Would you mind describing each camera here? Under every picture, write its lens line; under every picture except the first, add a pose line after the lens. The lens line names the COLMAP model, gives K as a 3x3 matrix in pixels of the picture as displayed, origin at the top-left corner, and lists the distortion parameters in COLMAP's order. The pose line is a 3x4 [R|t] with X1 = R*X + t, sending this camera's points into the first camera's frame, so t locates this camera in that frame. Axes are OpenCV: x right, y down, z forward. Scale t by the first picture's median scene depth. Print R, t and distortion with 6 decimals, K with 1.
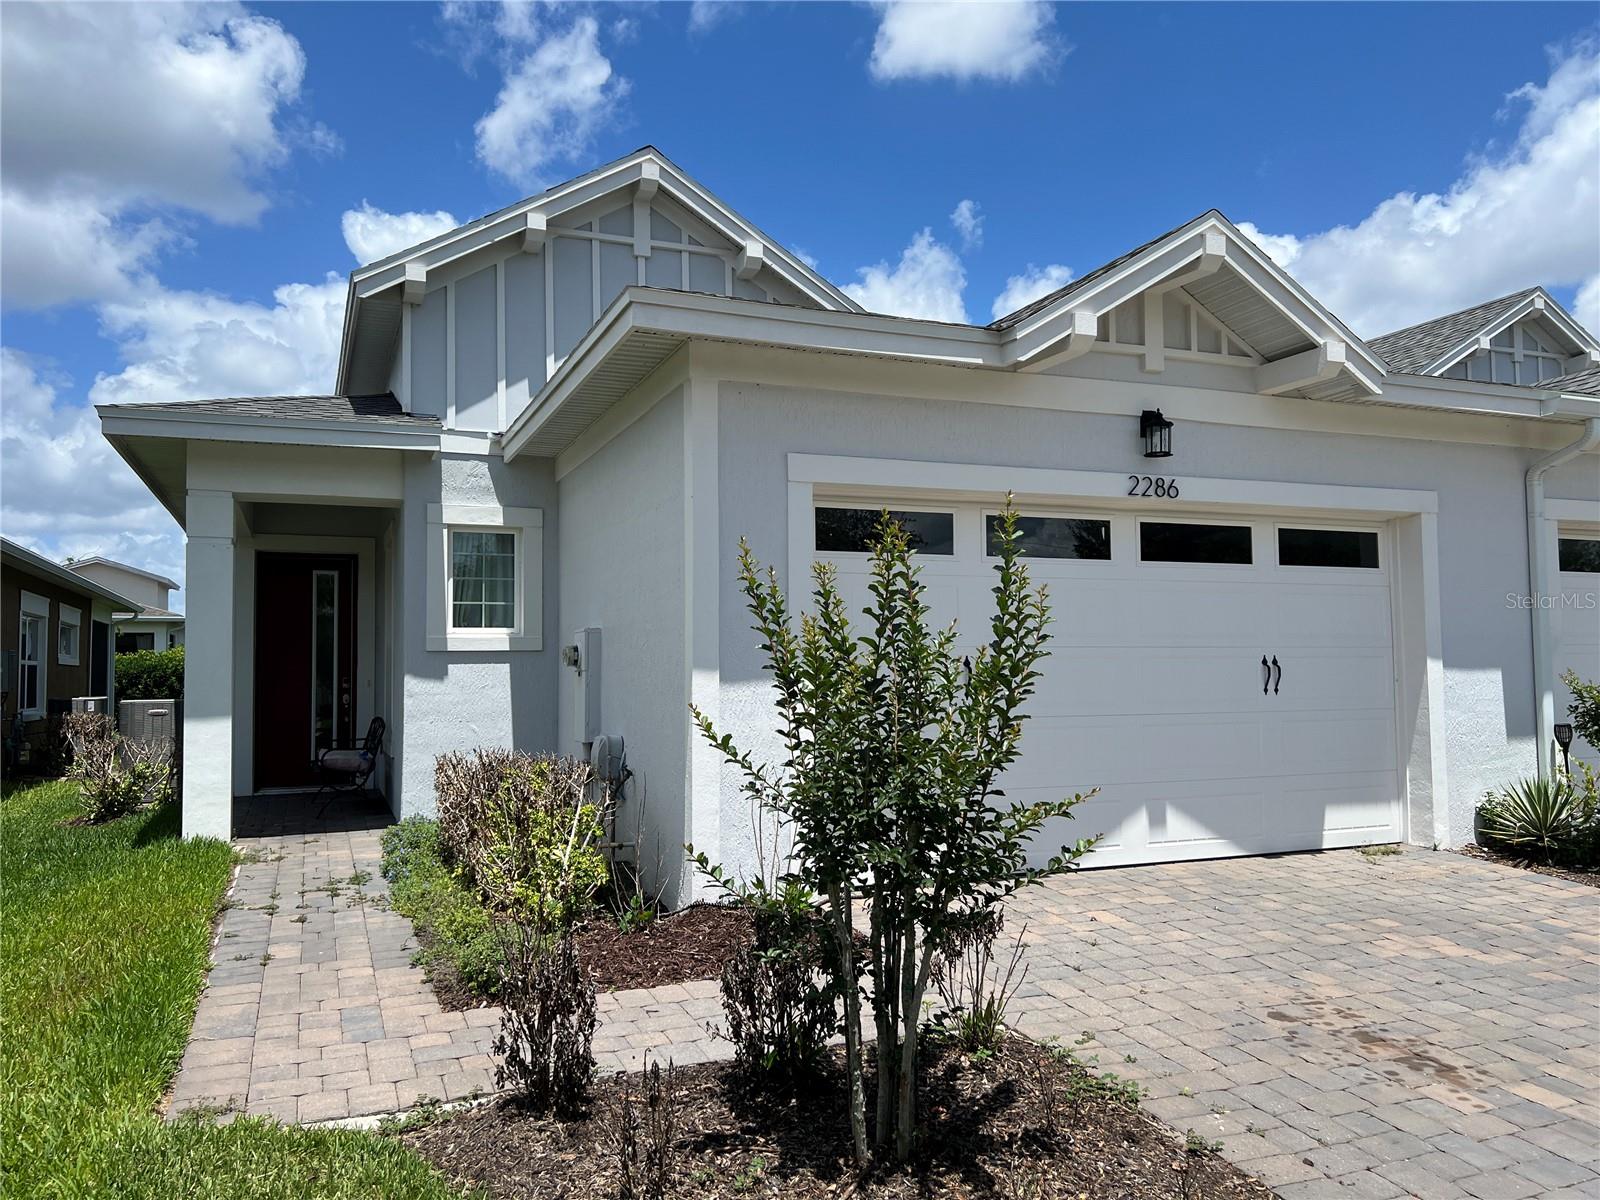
lens RADIAL K [[1227.4, 0, 799.3], [0, 1227.4, 608.6], [0, 0, 1]] dist [0.046177, -0.001432]
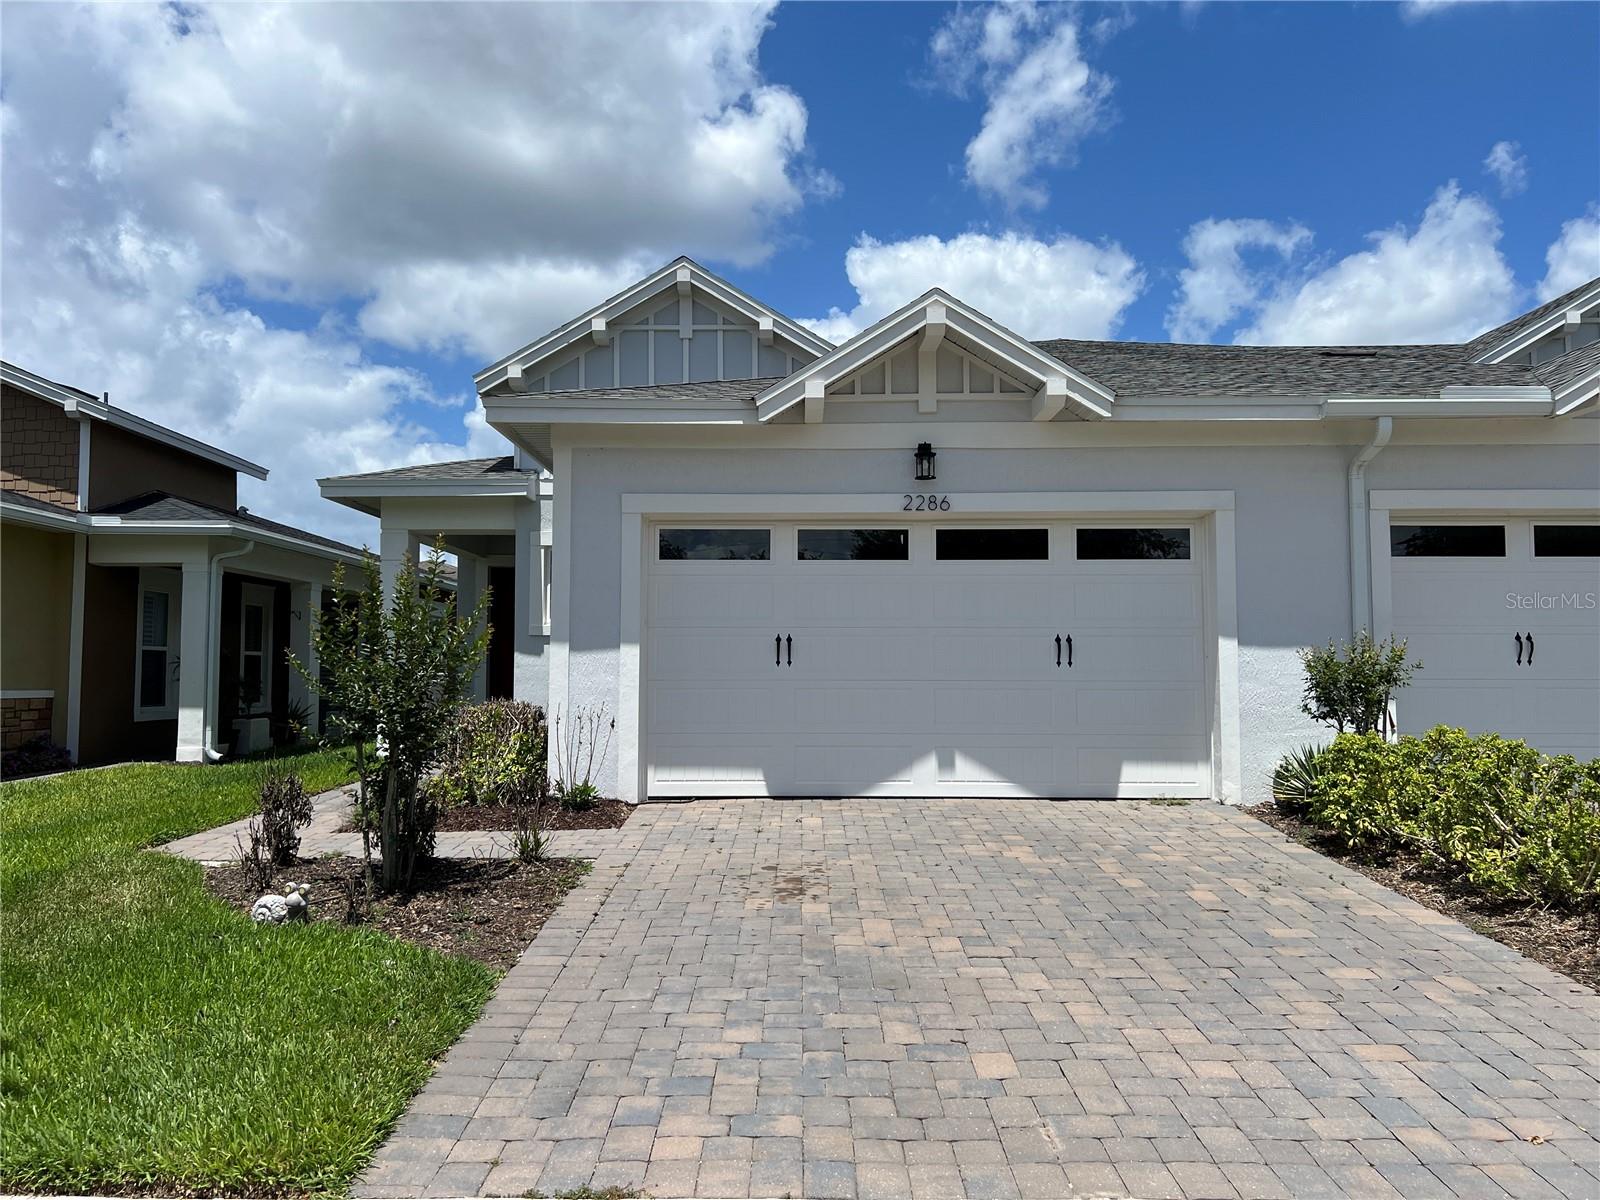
lens RADIAL K [[1198.5, 0, 800.0], [0, 1198.5, 600.0], [0, 0, 1]] dist [0.113265, -0.149136]
pose [[0.922984, -0.015139, -0.384539, 0.598732], [0.013345, 0.999884, -0.007333, 0.009440], [0.384606, 0.001637, 0.923080, -0.189436]]
